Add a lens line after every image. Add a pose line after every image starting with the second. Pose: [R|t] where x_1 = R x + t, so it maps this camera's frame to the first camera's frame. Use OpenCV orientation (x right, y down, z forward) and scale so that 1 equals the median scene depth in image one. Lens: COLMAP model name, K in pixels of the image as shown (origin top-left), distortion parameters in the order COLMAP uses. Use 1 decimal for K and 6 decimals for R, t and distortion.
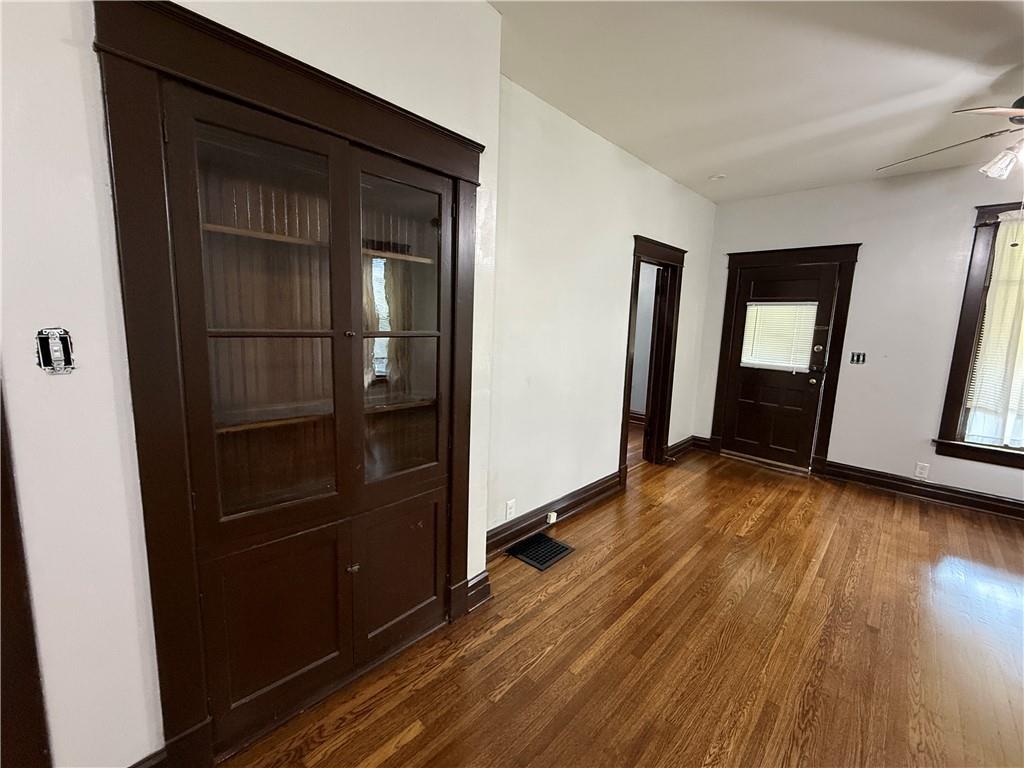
lens RADIAL K [[432.6, 0, 512.1], [0, 432.6, 382.2], [0, 0, 1]] dist [0.004063, 0.000497]
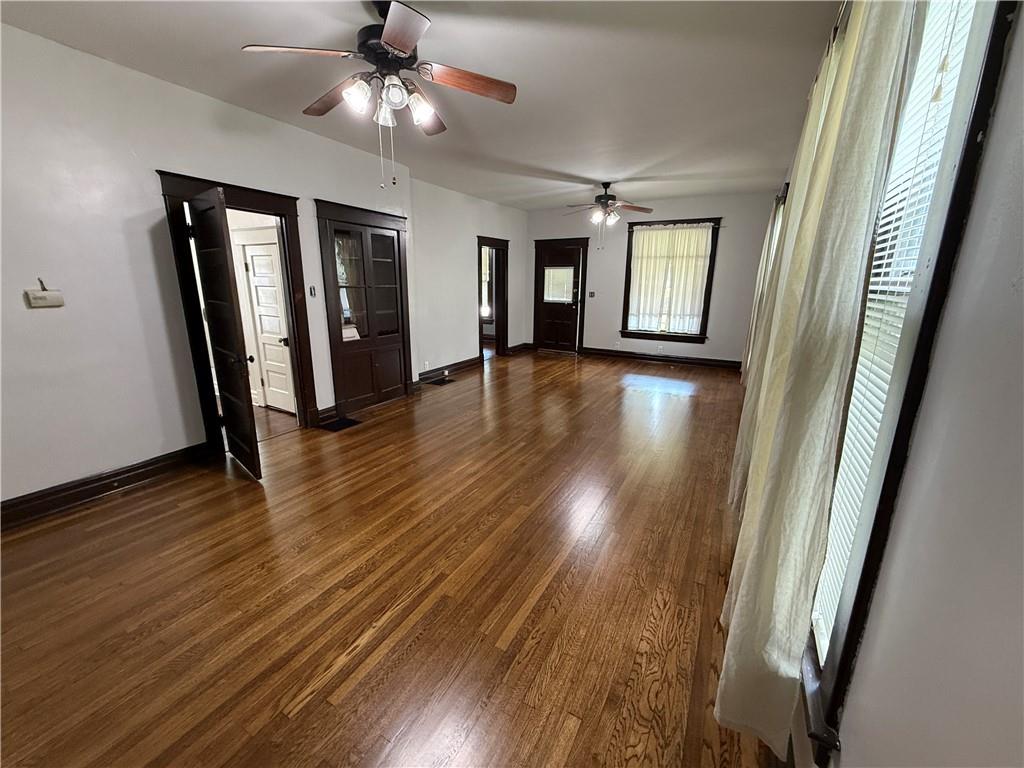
lens RADIAL K [[407.6, 0, 511.4], [0, 407.6, 386.8], [0, 0, 1]] dist [0.000268, -0.000146]
pose [[0.970833, -0.087737, 0.223125, -0.043984], [0.061332, 0.990554, 0.122645, 0.127343], [-0.231778, -0.105383, 0.967044, -0.900802]]
